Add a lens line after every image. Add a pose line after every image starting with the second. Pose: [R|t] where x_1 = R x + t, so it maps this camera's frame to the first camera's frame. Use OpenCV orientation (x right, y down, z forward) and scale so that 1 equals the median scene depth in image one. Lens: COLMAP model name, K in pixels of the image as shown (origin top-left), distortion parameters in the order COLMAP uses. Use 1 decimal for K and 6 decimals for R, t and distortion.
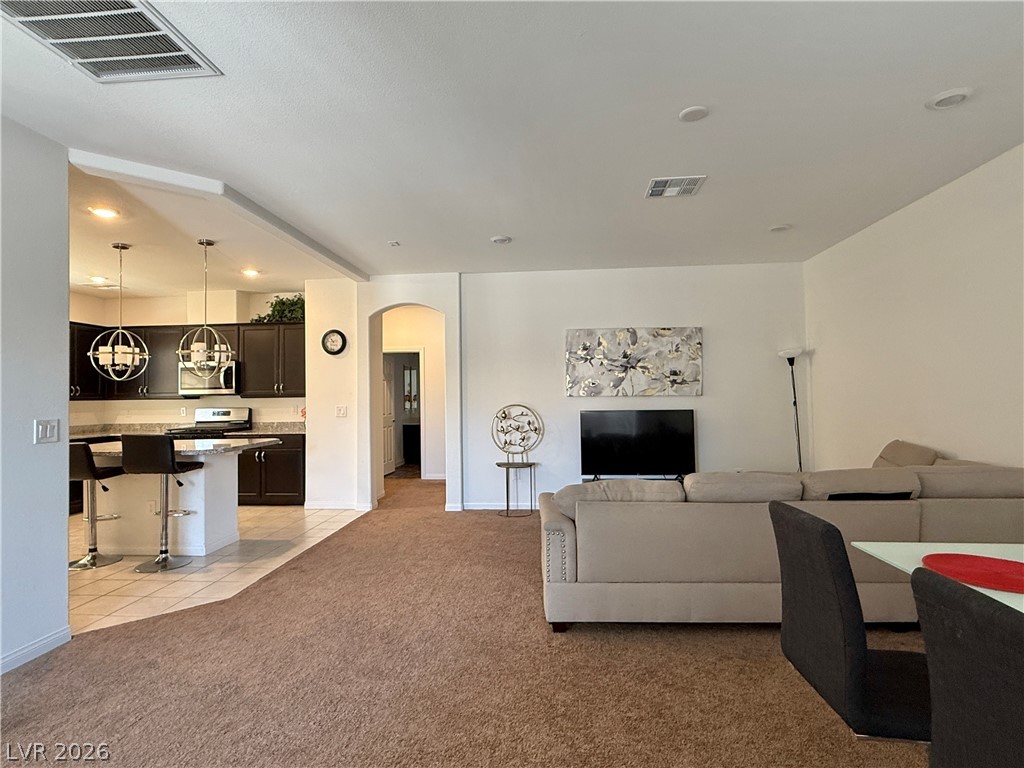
lens RADIAL K [[533.9, 0, 509.1], [0, 533.9, 383.6], [0, 0, 1]] dist [0.004190, 0.000574]
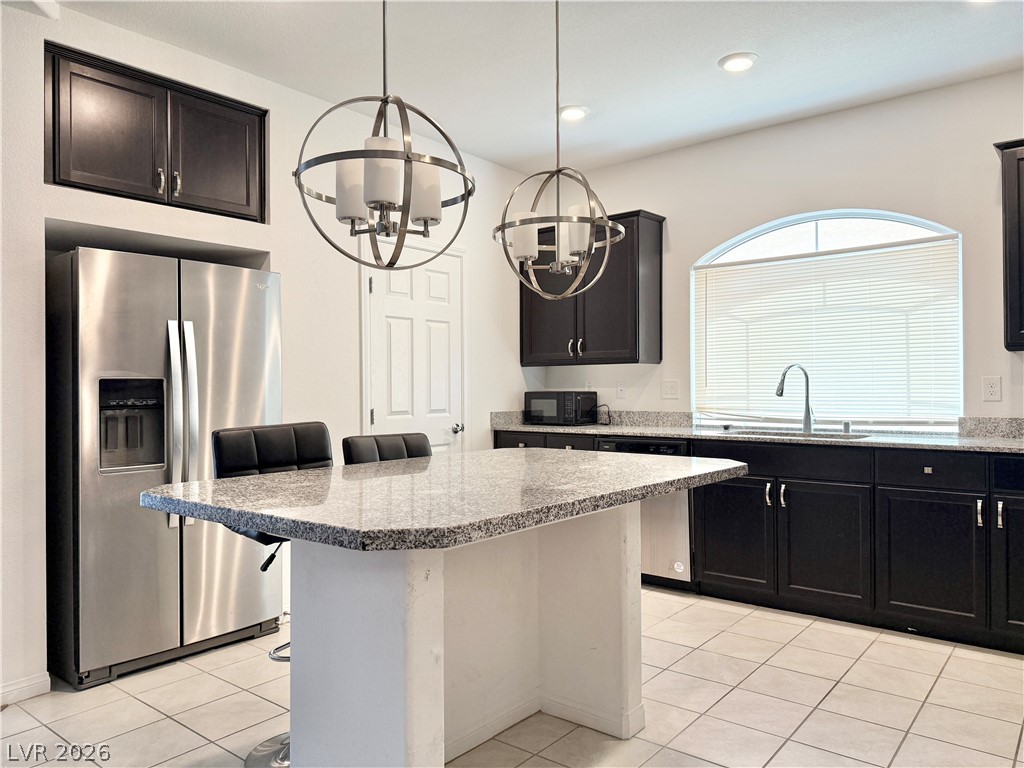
lens RADIAL K [[716.2, 0, 509.9], [0, 716.2, 384.6], [0, 0, 1]] dist [0.116765, -0.164376]
pose [[-0.561028, 0.018744, -0.827585, -0.209310], [0.037763, 0.999282, -0.002967, 0.046326], [0.826935, -0.032917, -0.561333, 1.014544]]
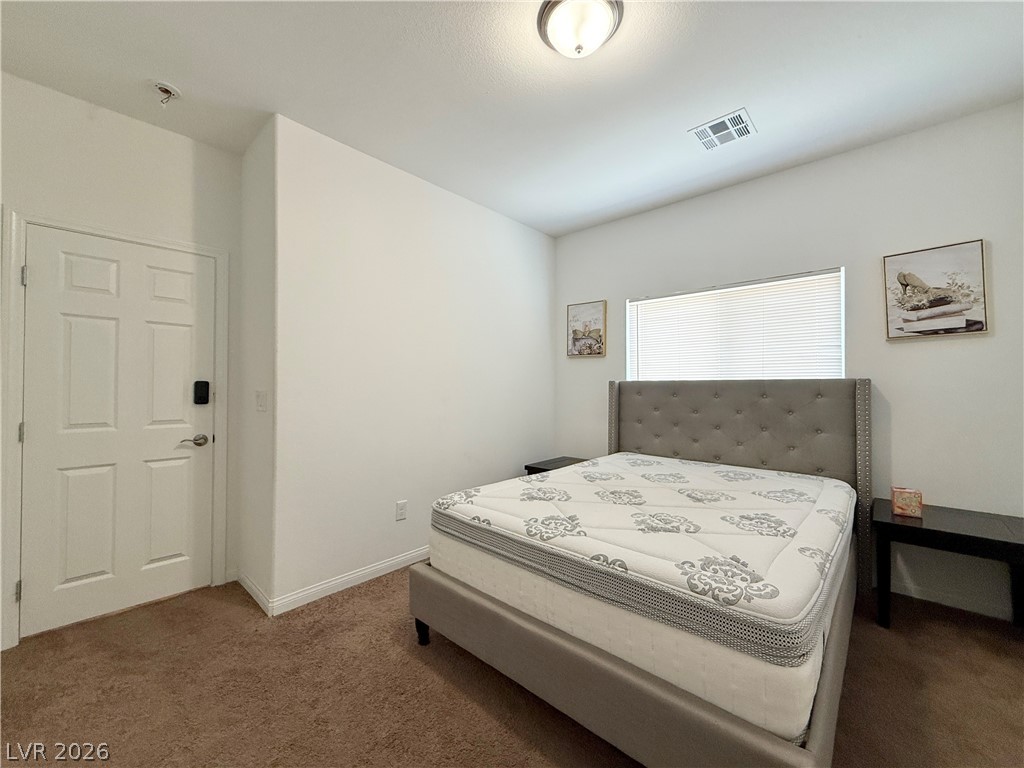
lens RADIAL K [[409.5, 0, 507.7], [0, 409.5, 384.1], [0, 0, 1]] dist [0.001545, -0.000161]
pose [[-0.612652, 0.005347, -0.790335, -0.679223], [0.029846, 0.999420, -0.016375, 0.048930], [0.789789, -0.033621, -0.612456, 1.029732]]
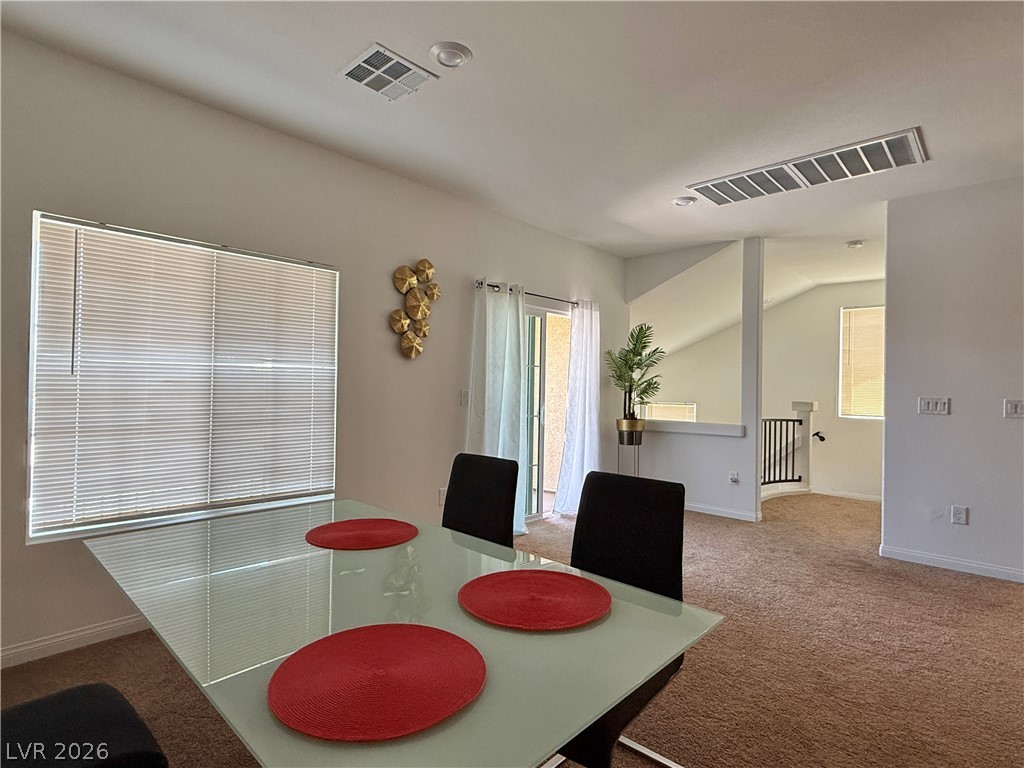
lens RADIAL K [[533.9, 0, 509.1], [0, 533.9, 383.6], [0, 0, 1]] dist [0.004190, 0.000574]
pose [[-0.614853, 0.000099, -0.788641, 0.410973], [0.011248, 0.999899, -0.008643, 0.012616], [0.788561, -0.014185, -0.614793, 0.390711]]
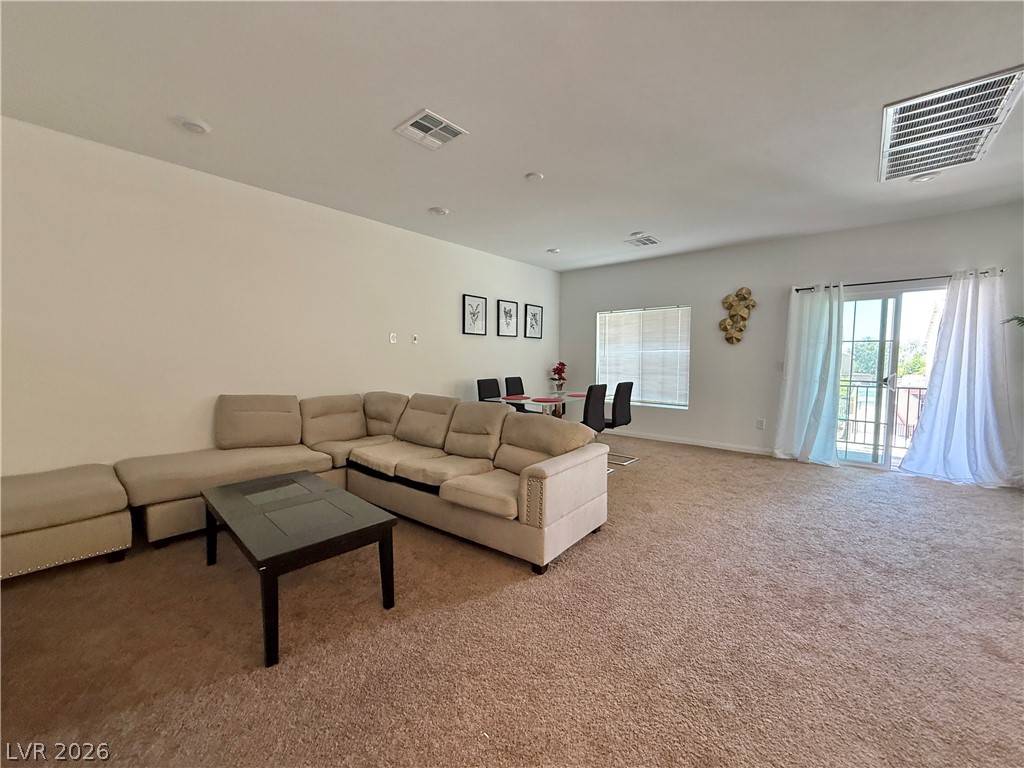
lens RADIAL K [[409.5, 0, 507.7], [0, 409.5, 384.1], [0, 0, 1]] dist [0.001545, -0.000161]
pose [[-0.809403, -0.024479, 0.586743, -0.150448], [-0.005701, 0.999411, 0.033831, 0.037157], [-0.587226, 0.024038, -0.809066, 0.936318]]
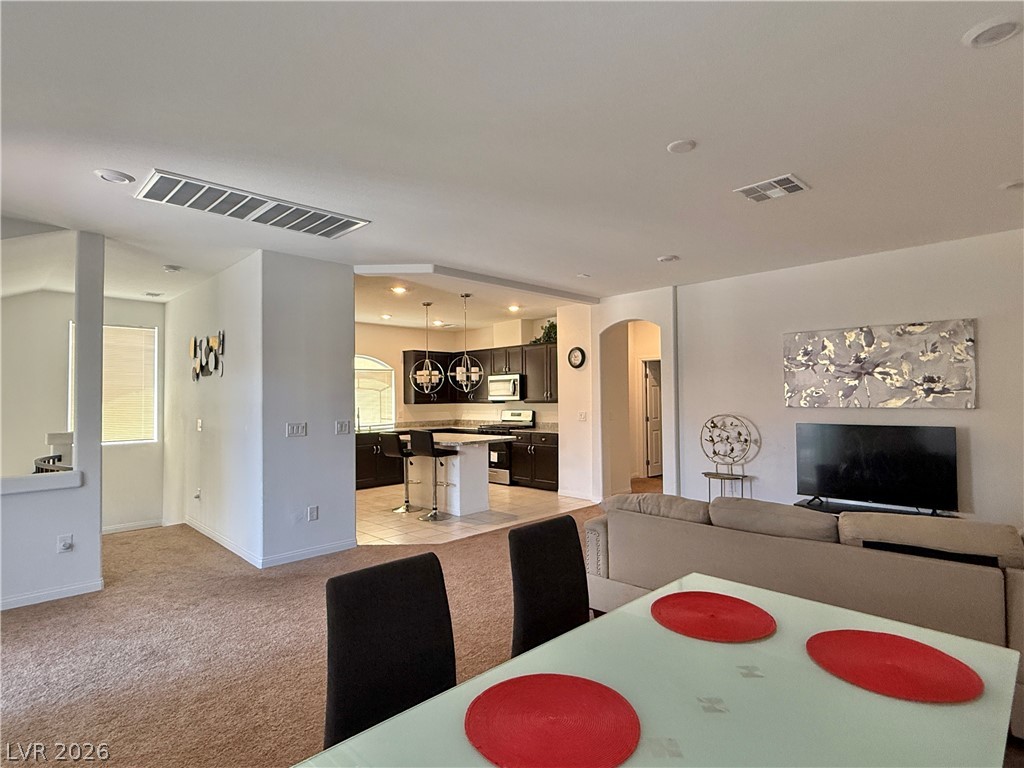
lens RADIAL K [[533.9, 0, 509.1], [0, 533.9, 383.6], [0, 0, 1]] dist [0.004190, 0.000574]
pose [[0.763709, -0.011957, -0.645449, 0.339163], [0.016009, 0.999872, 0.000419, -0.023832], [0.645362, -0.010652, 0.763803, -0.003221]]
